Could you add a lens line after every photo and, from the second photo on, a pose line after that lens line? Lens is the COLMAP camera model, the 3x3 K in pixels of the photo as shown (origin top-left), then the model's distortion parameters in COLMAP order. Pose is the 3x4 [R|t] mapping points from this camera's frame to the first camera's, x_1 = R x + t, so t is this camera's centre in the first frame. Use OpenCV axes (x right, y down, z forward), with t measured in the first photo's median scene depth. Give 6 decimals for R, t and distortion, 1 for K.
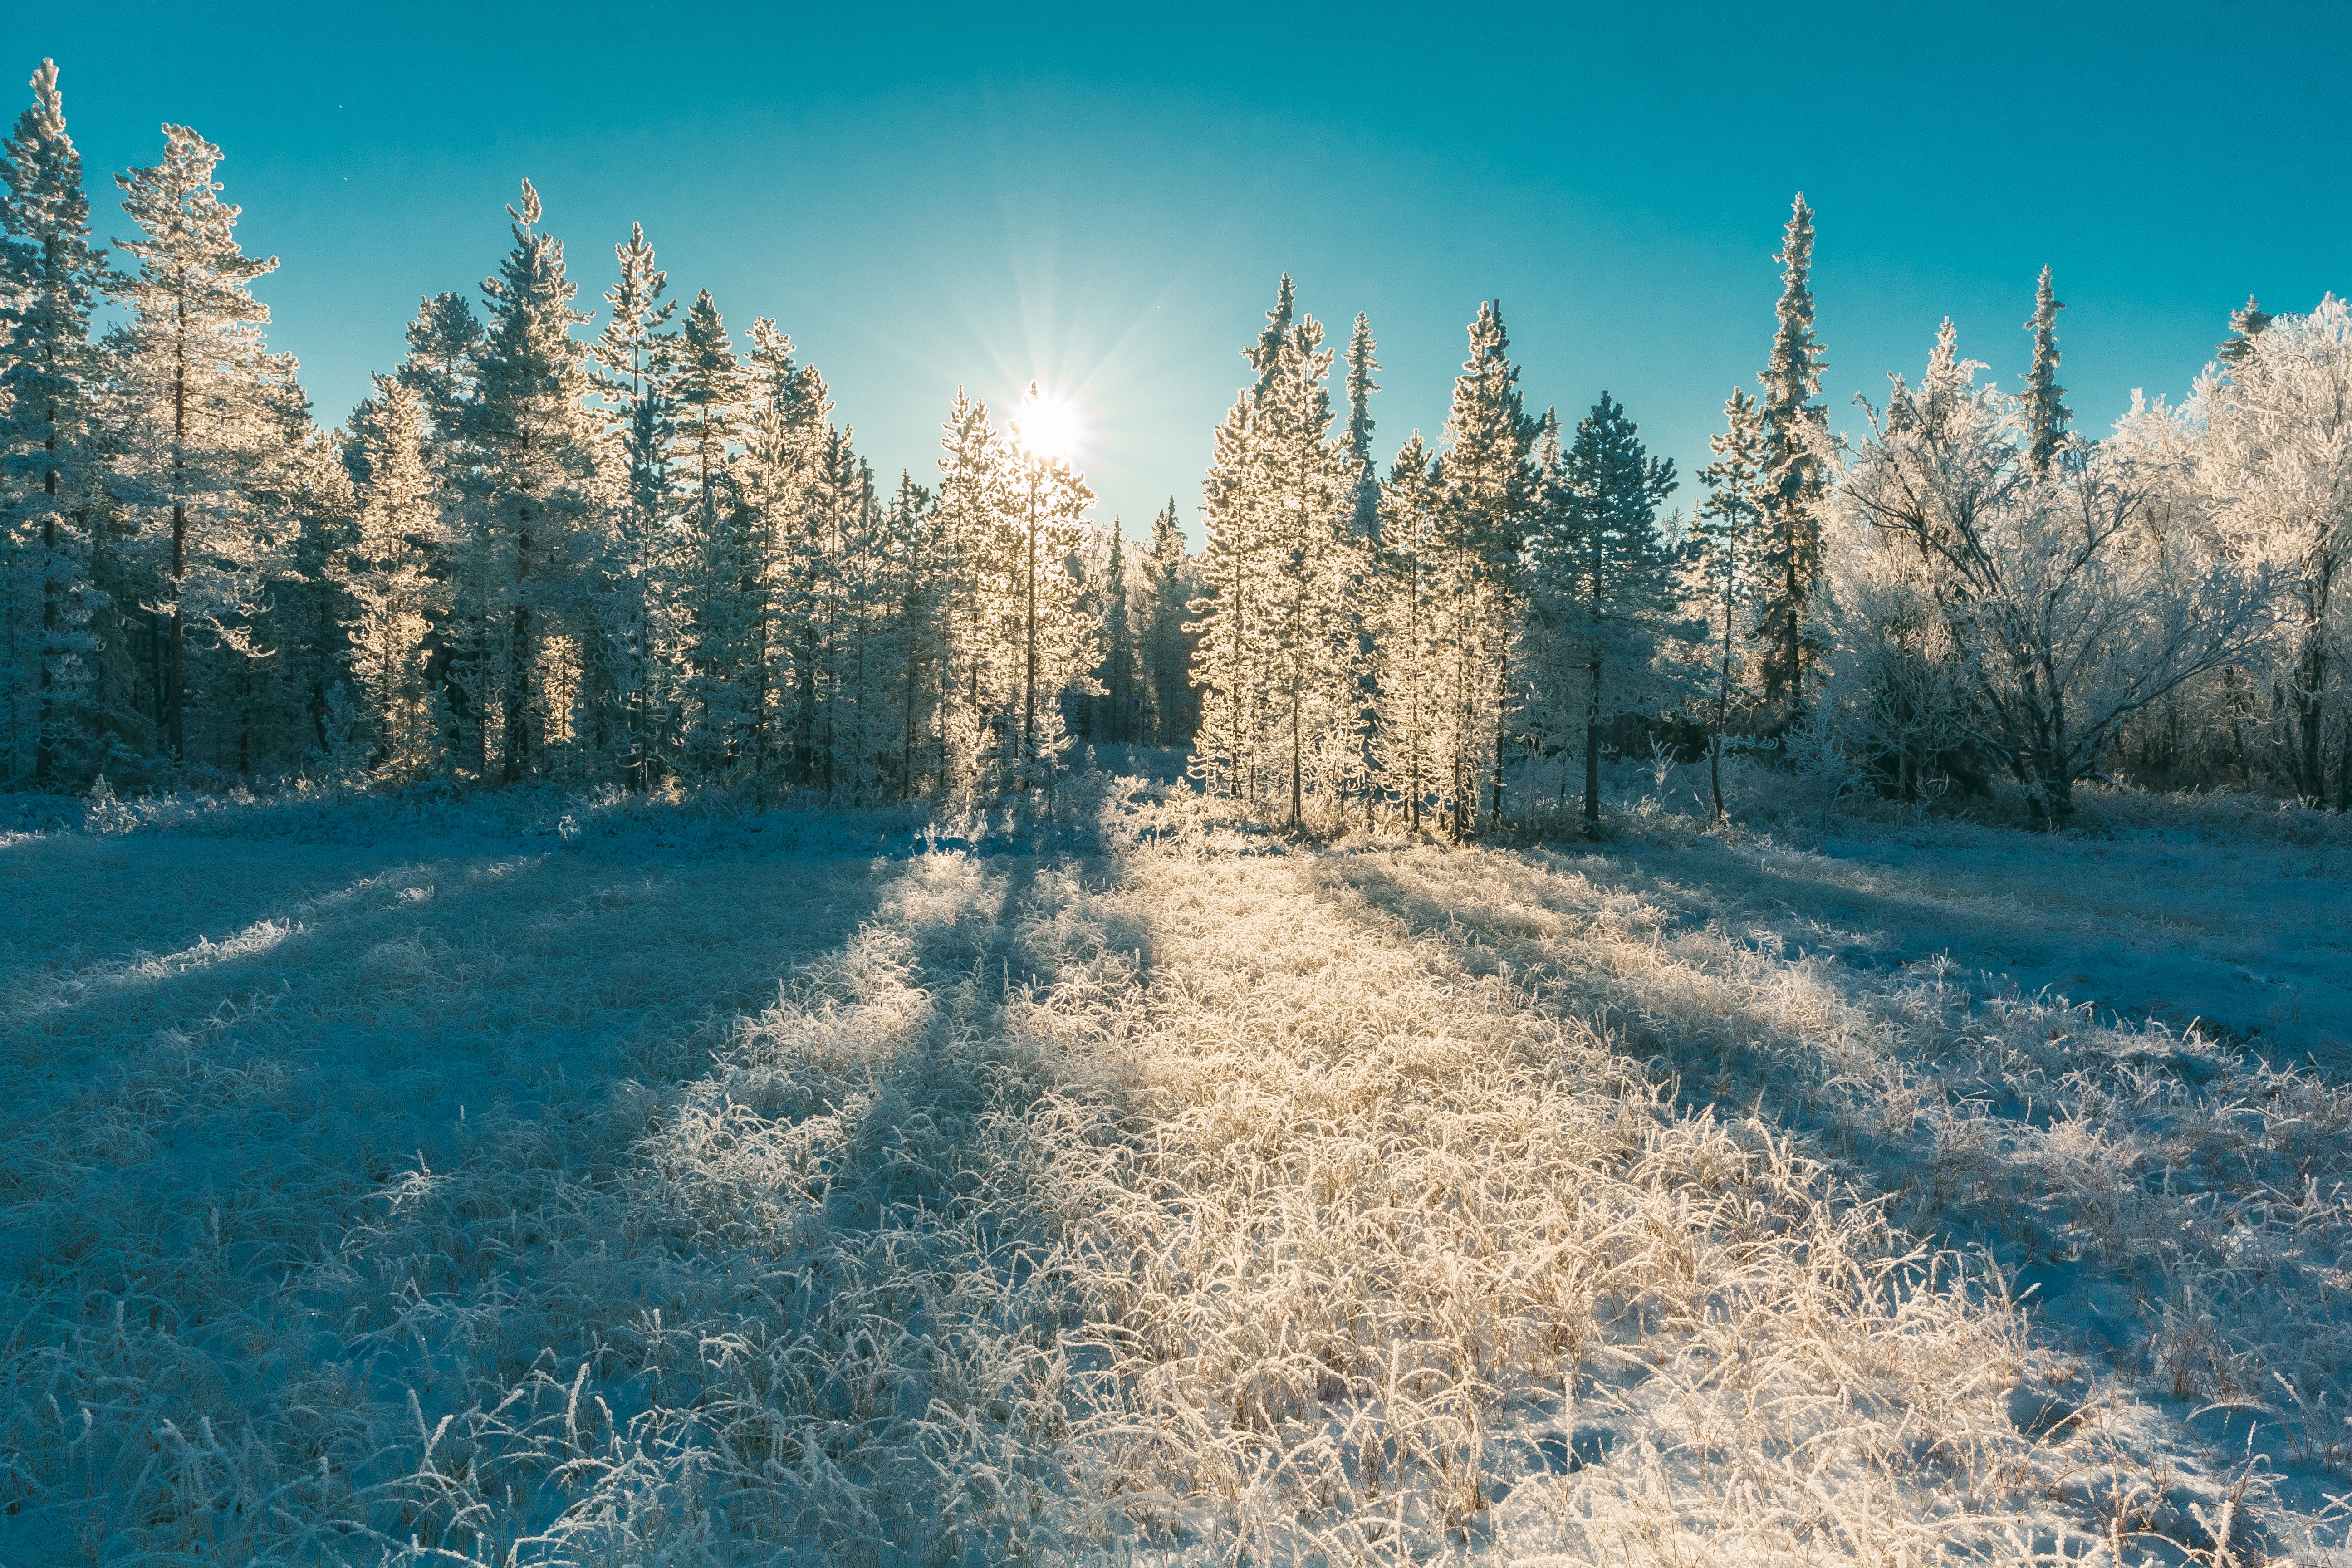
lens RADIAL K [[1678.3, 0, 1166.9], [0, 1678.3, 803.0], [0, 0, 1]] dist [0.003066, -0.001314]
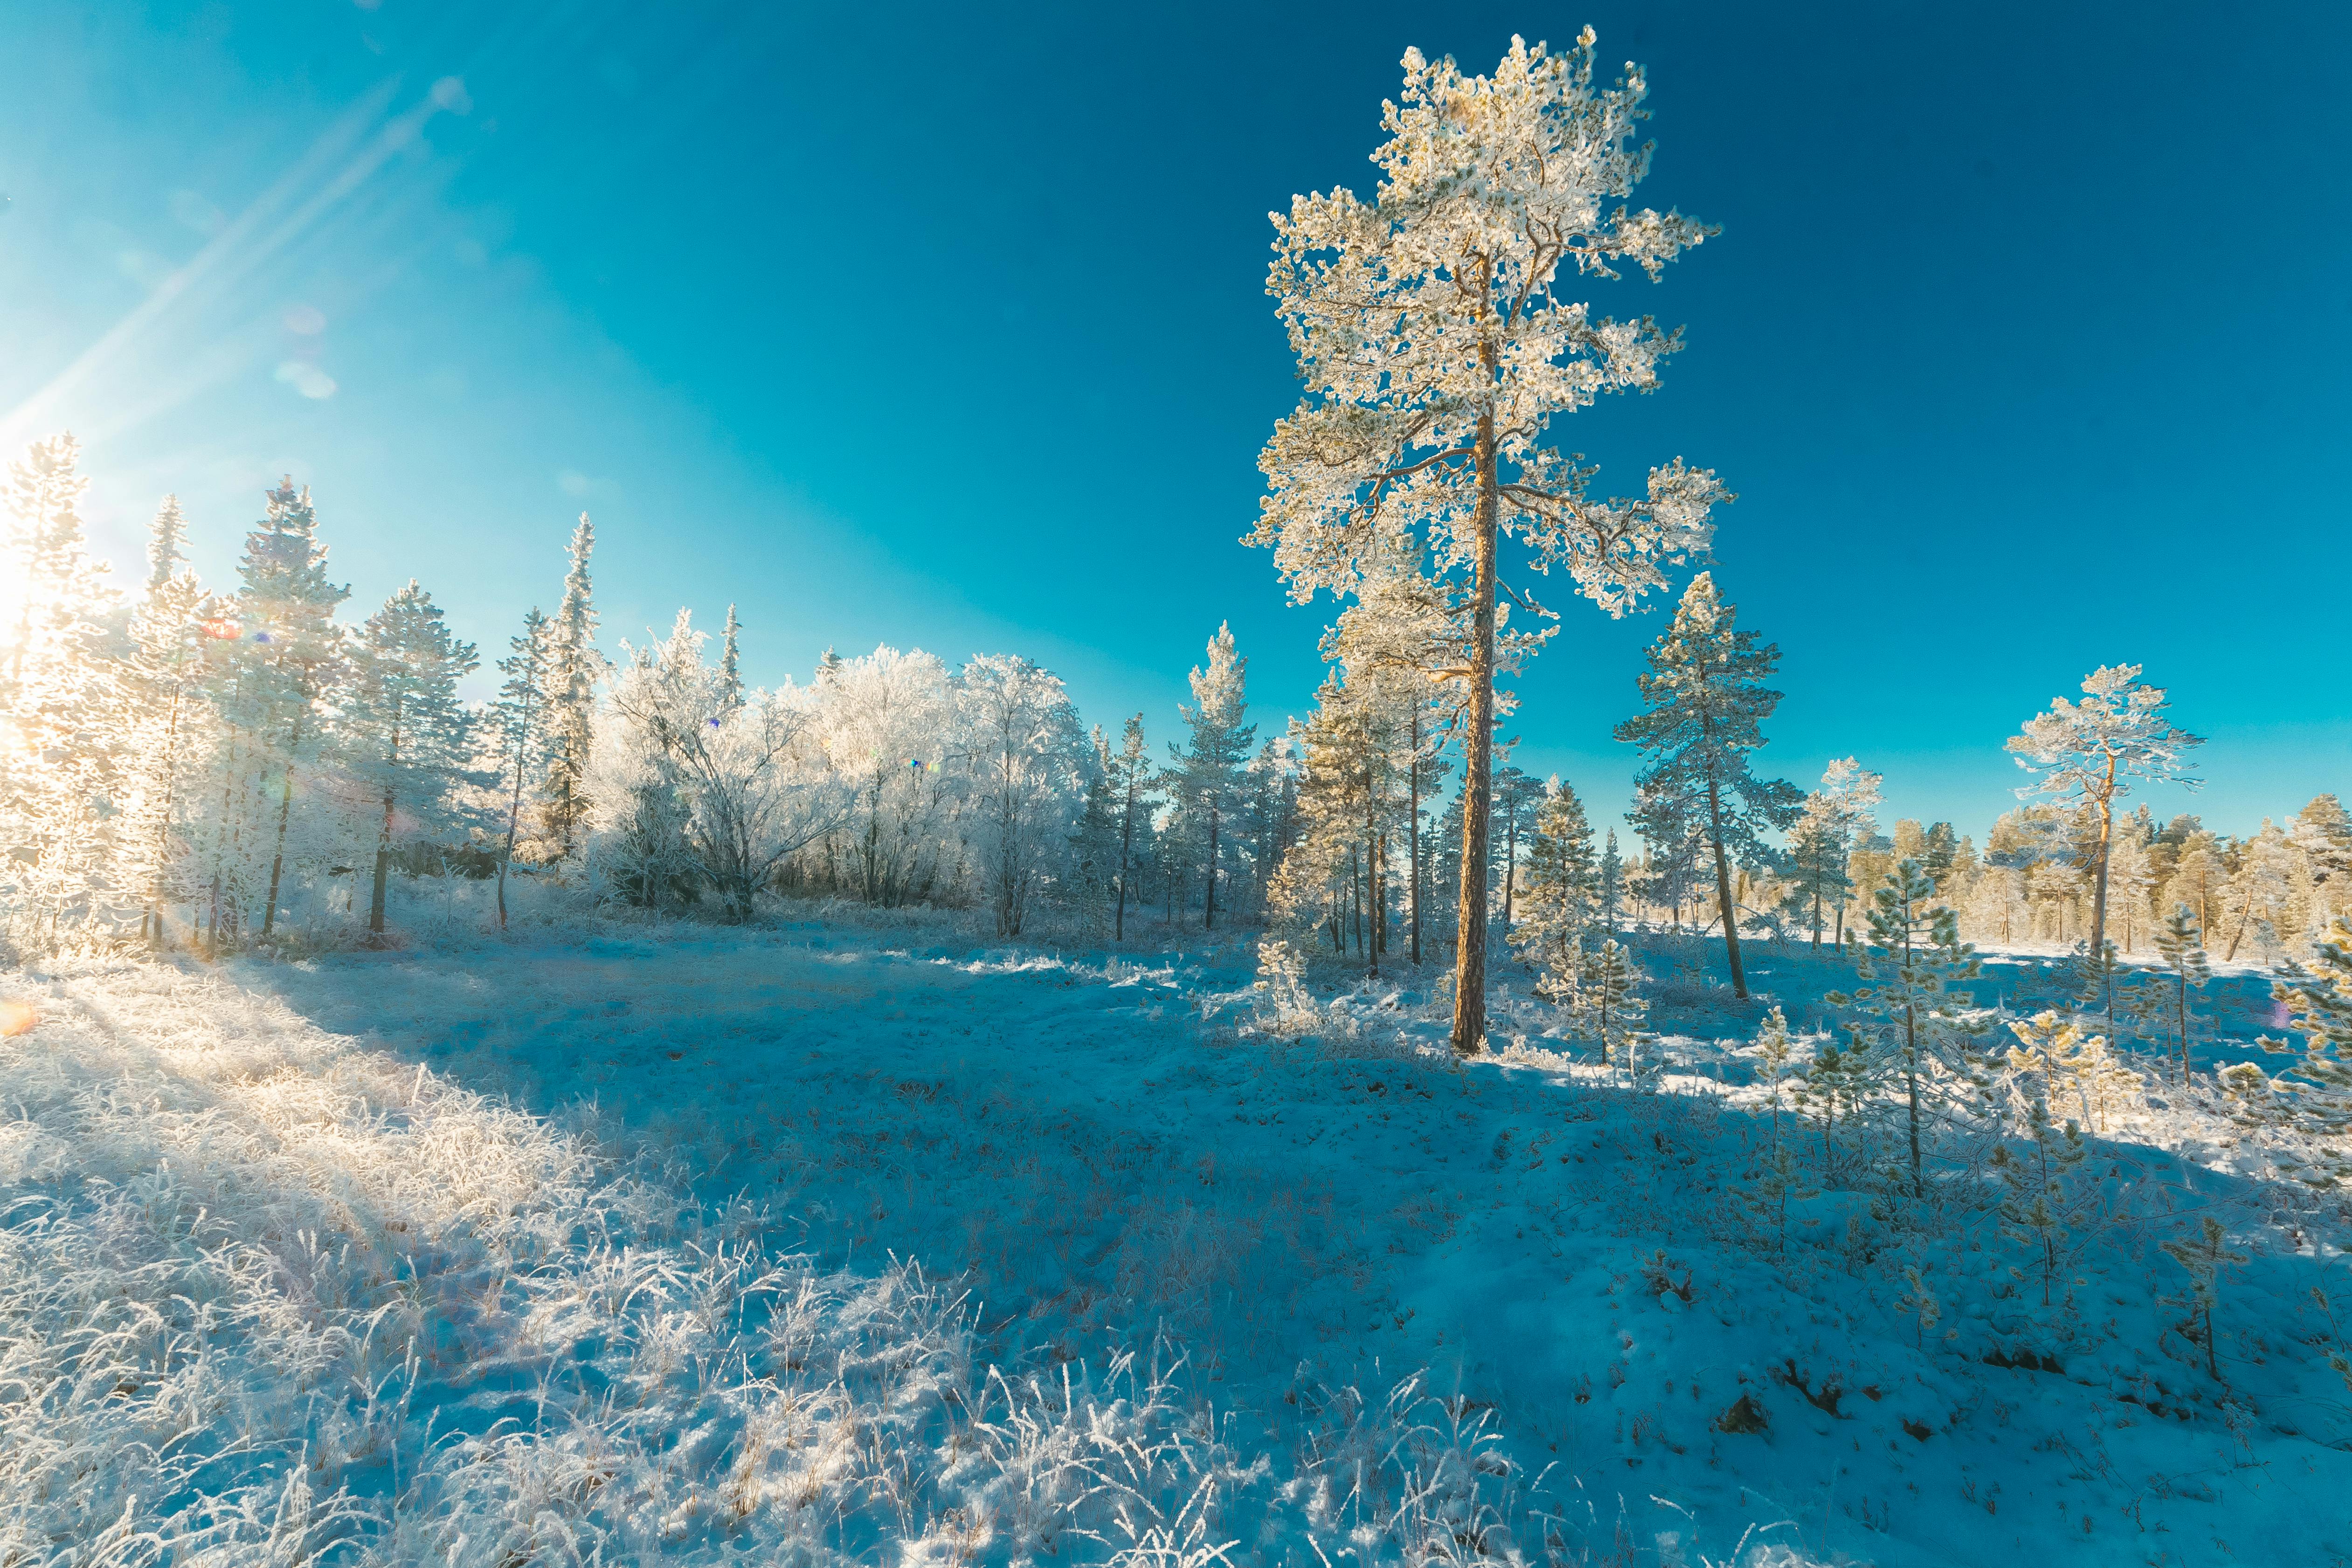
lens RADIAL K [[905.1, 0, 1167.4], [0, 905.1, 812.0], [0, 0, 1]] dist [0.002285, -0.003248]
pose [[0.582437, 0.067033, 0.810107, 0.056772], [0.010664, 0.995878, -0.090072, -0.010295], [-0.812806, 0.061101, 0.579322, 0.176527]]
